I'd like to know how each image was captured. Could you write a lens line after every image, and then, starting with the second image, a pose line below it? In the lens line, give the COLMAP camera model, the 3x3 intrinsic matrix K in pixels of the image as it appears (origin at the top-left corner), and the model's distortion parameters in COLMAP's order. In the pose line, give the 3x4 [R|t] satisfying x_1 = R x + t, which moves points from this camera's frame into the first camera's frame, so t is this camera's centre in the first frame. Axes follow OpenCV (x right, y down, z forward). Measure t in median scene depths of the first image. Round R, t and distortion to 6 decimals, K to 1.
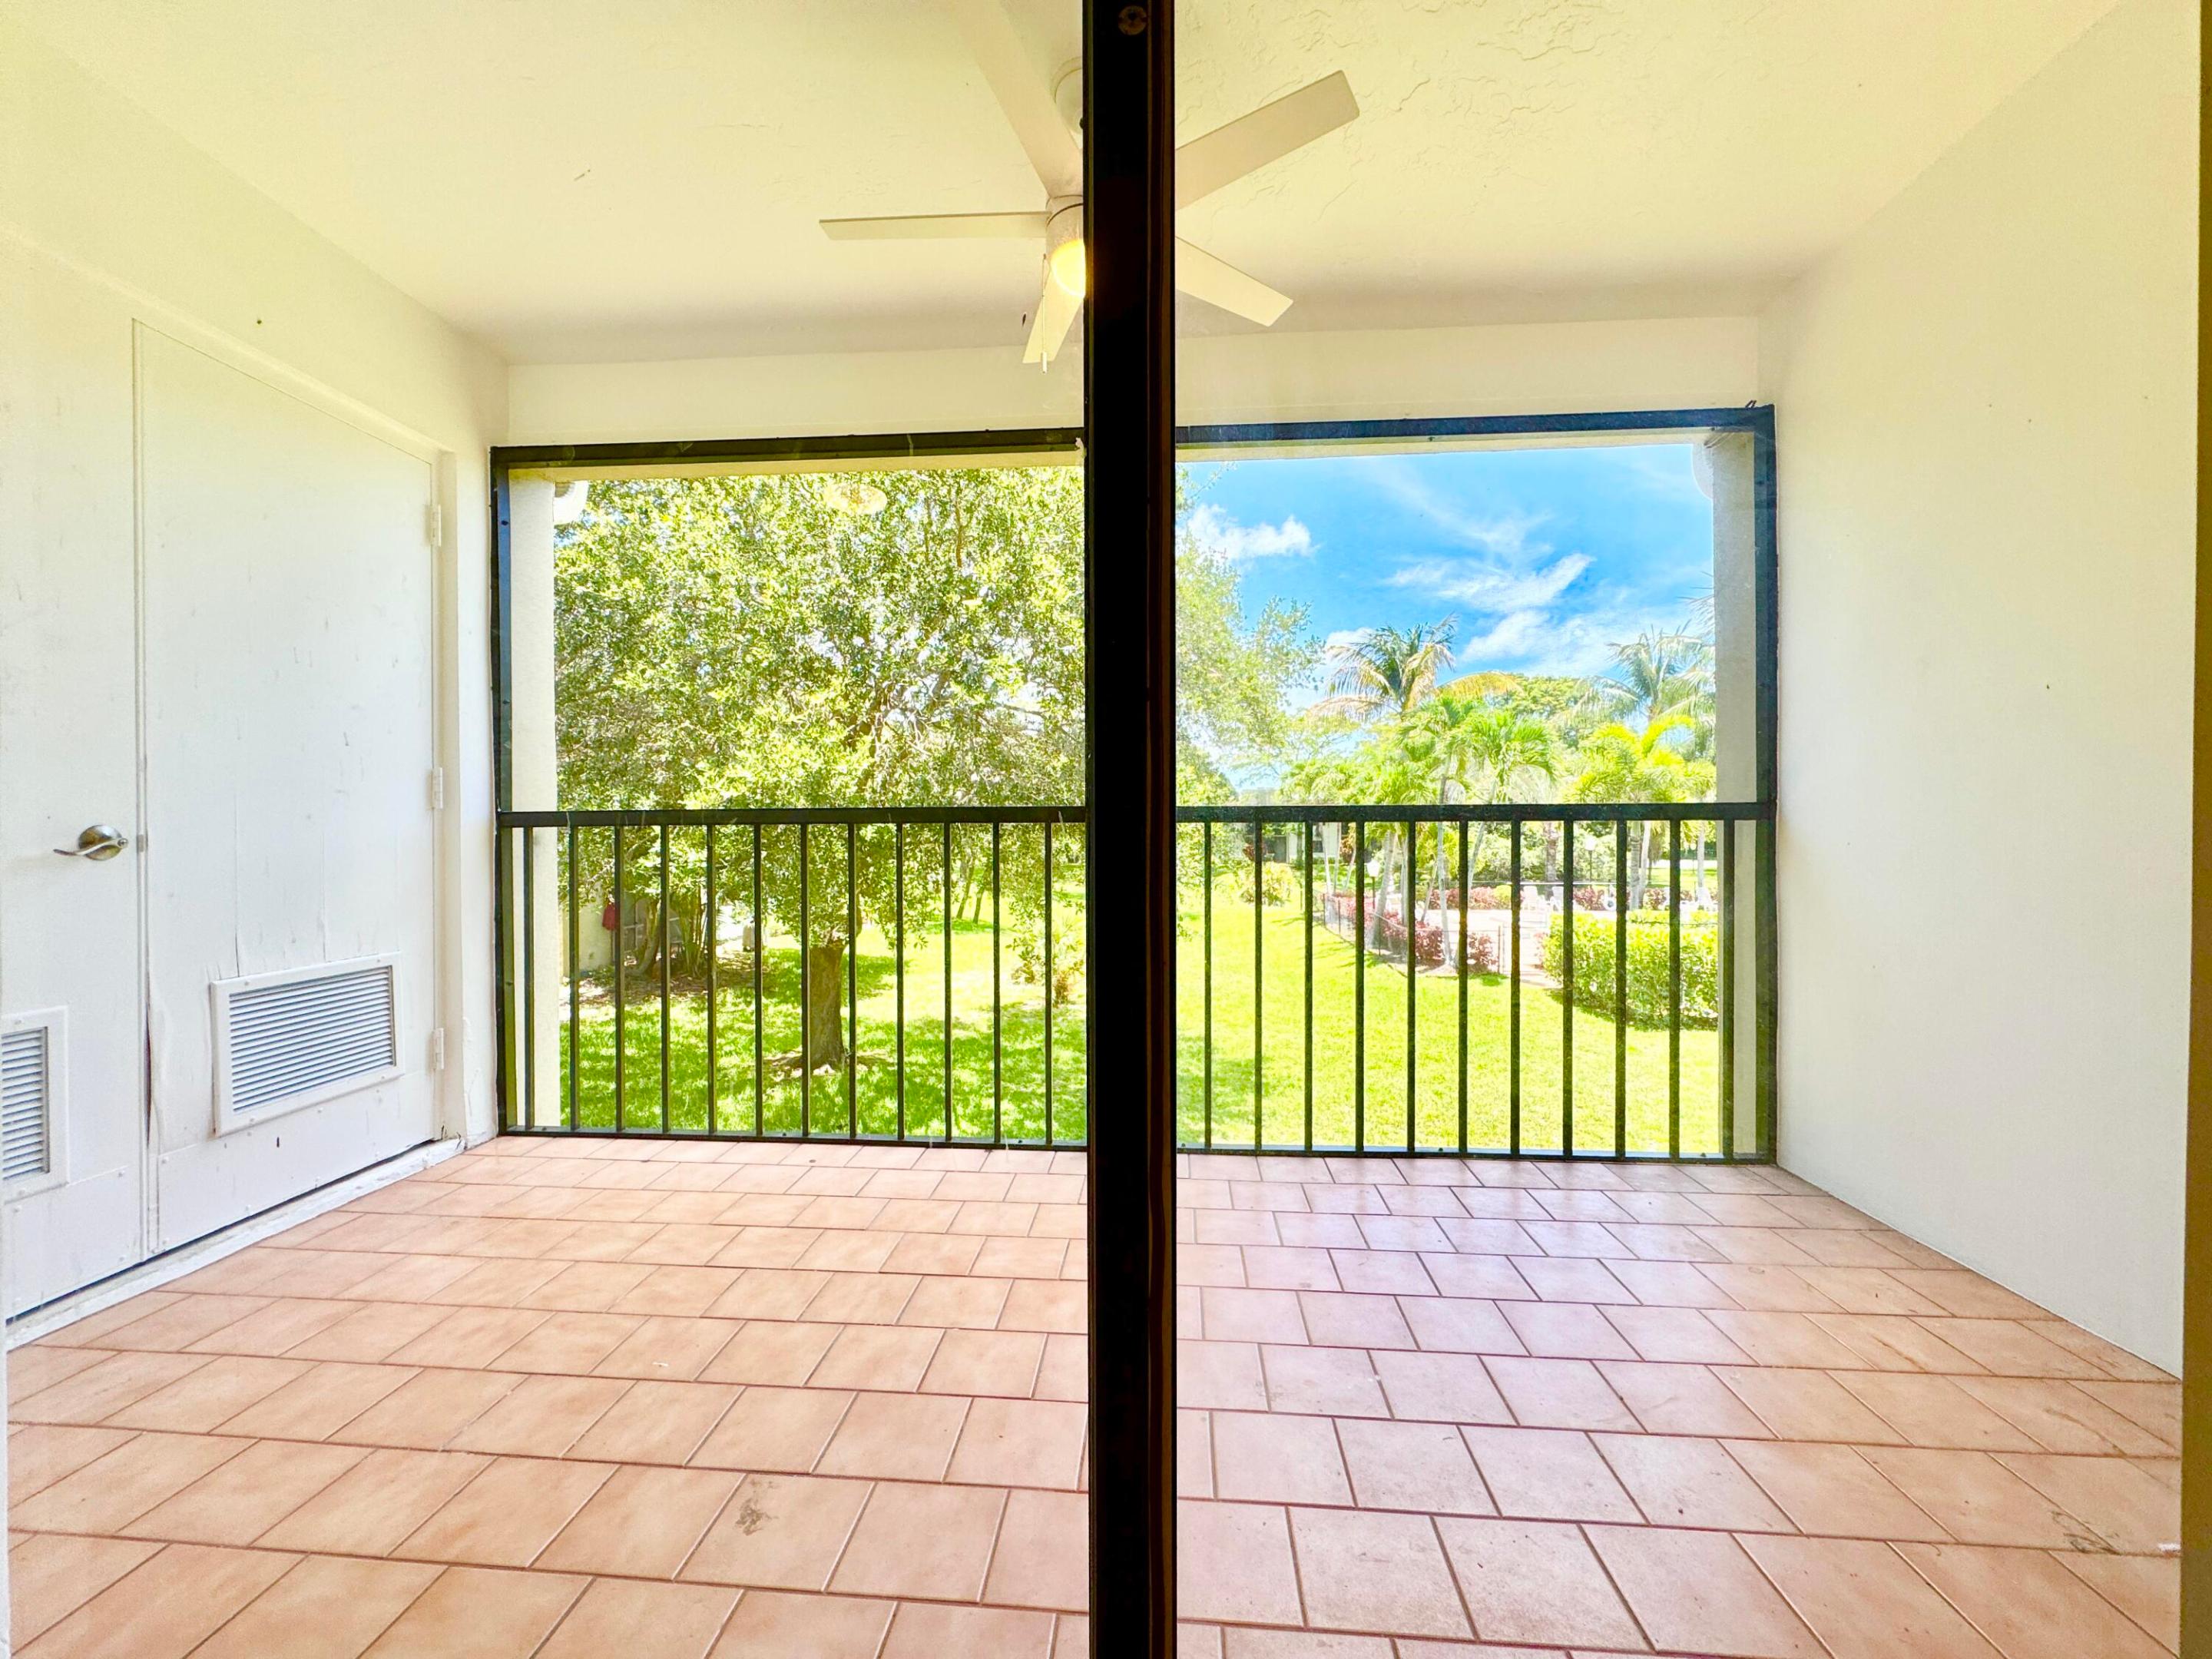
lens RADIAL K [[890.9, 0, 1106.0], [0, 890.9, 829.5], [0, 0, 1]] dist [-0.022872, -0.000001]
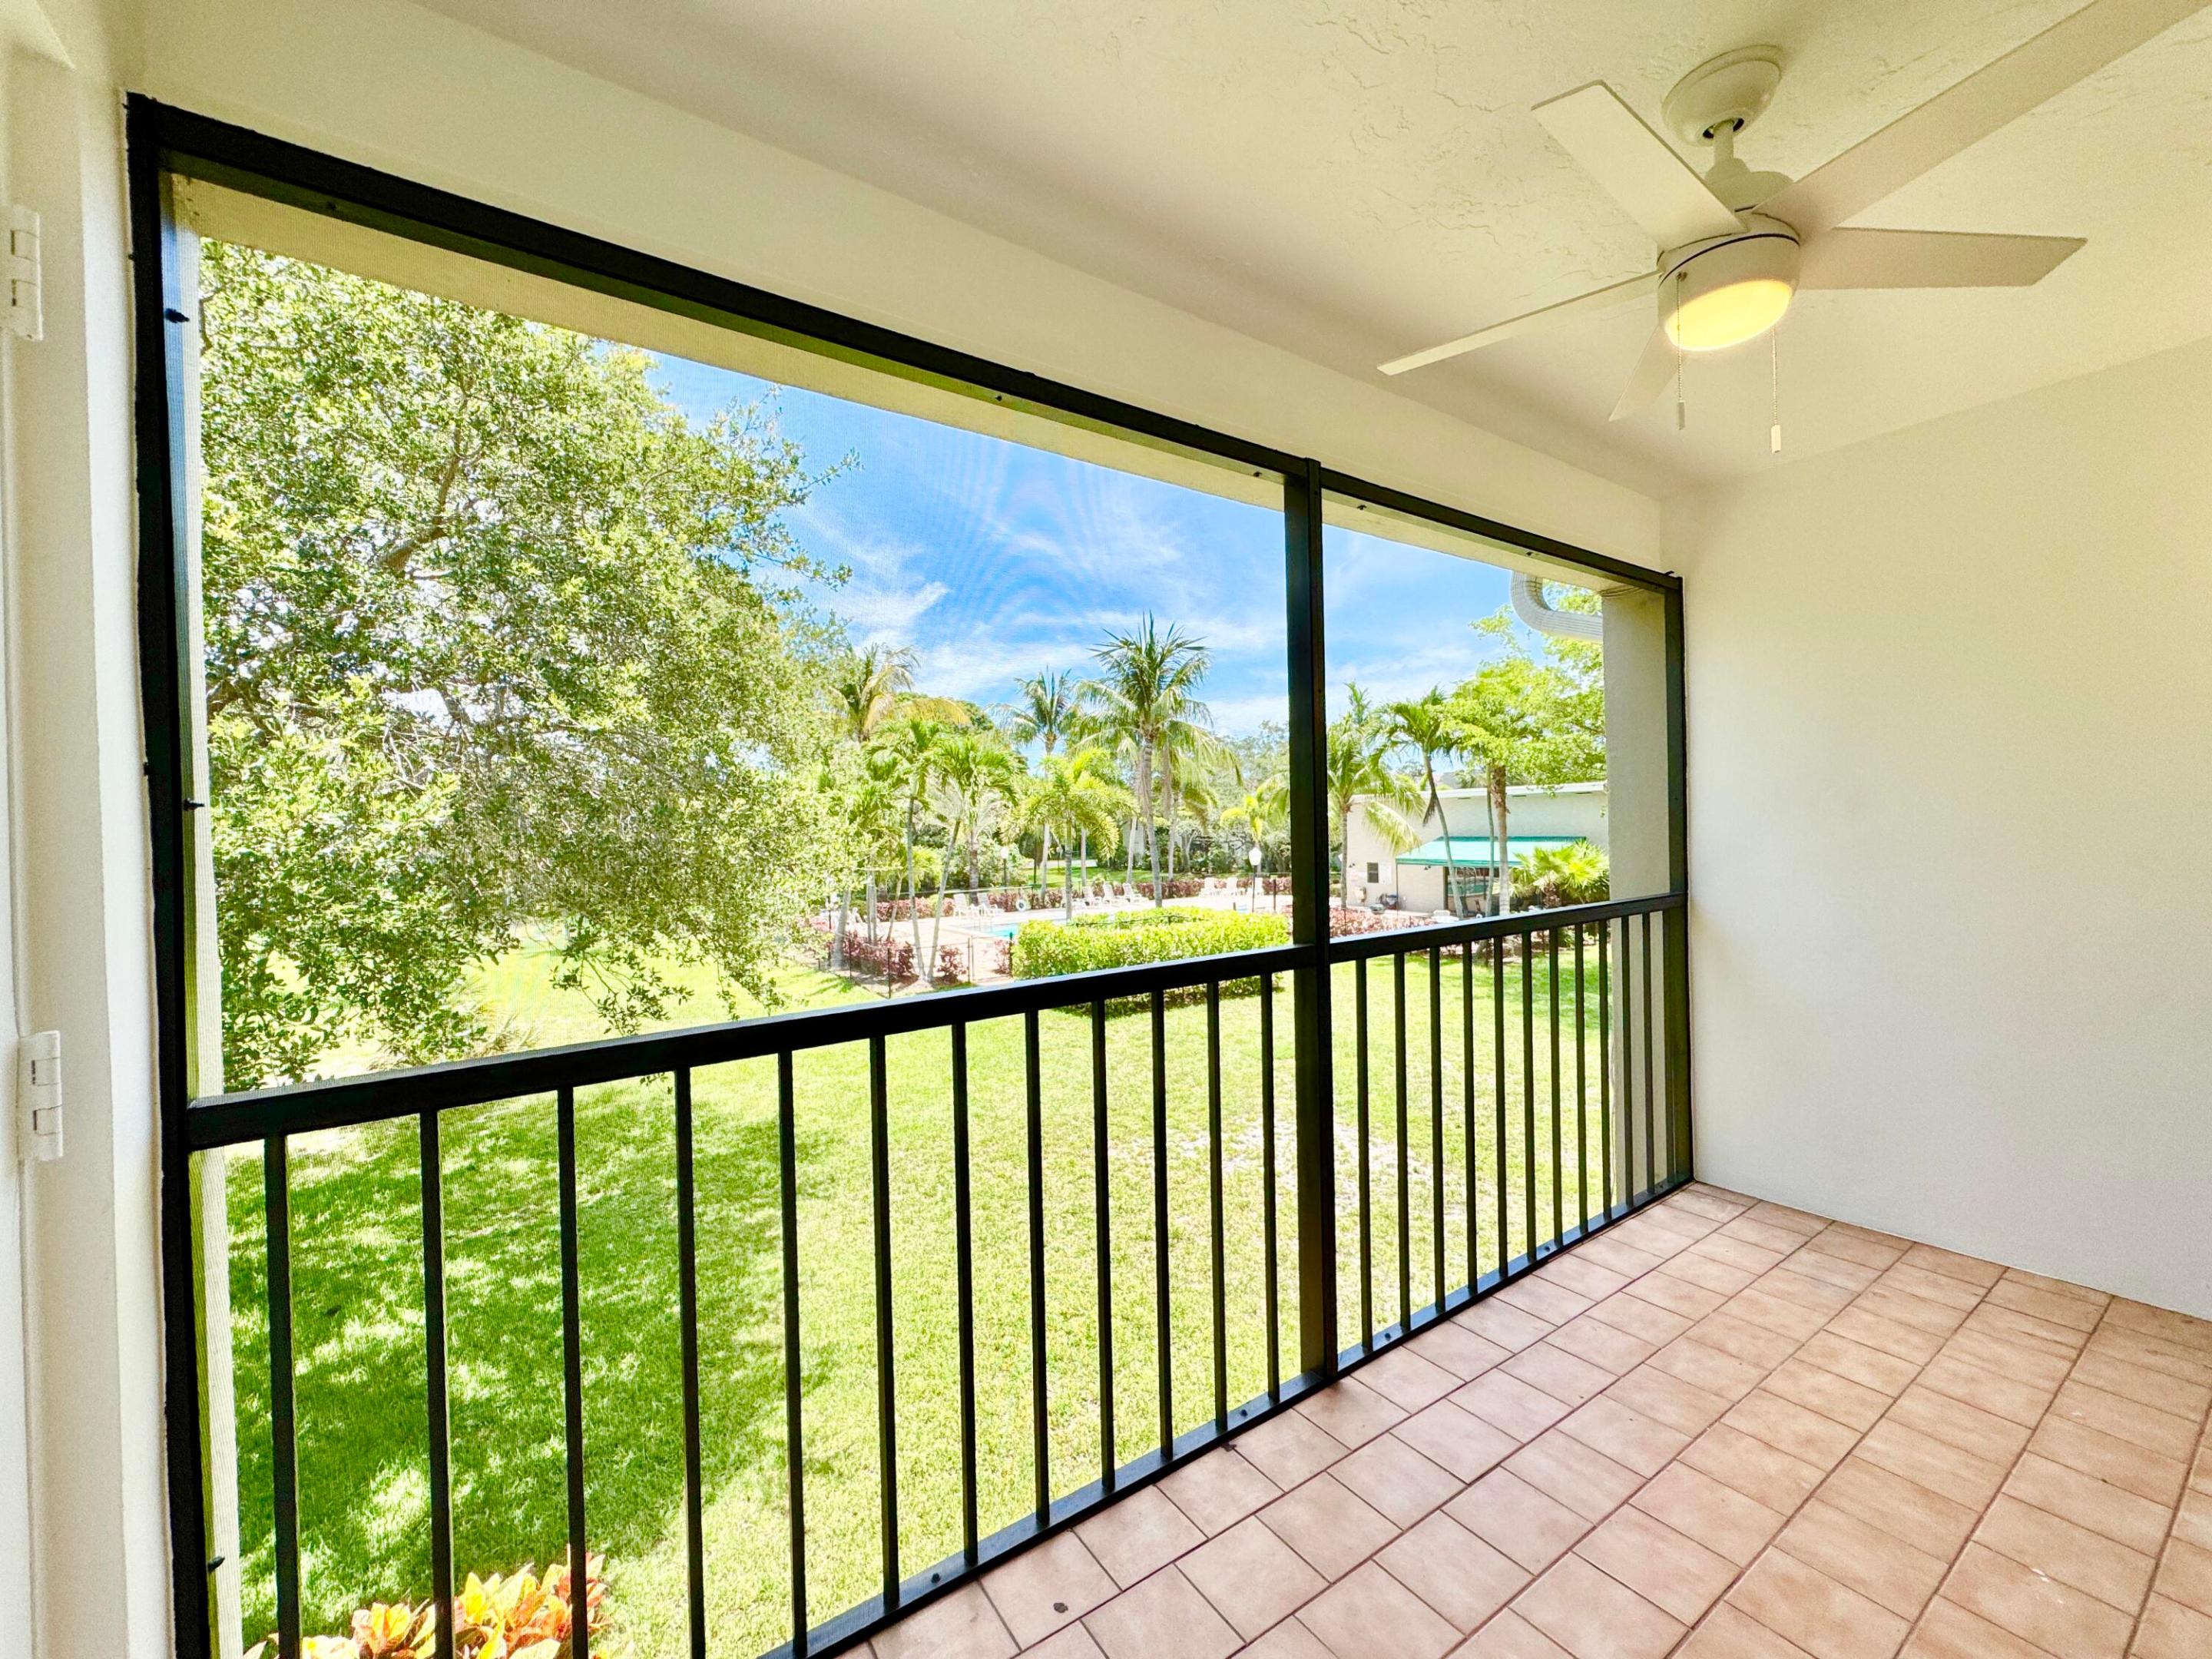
lens RADIAL K [[881.3, 0, 1103.2], [0, 881.3, 832.0], [0, 0, 1]] dist [-0.002724, -0.000029]
pose [[0.779522, -0.019116, 0.626083, -0.087589], [0.021603, 0.999760, 0.003627, -0.018349], [-0.626002, 0.010698, 0.779748, 0.068754]]
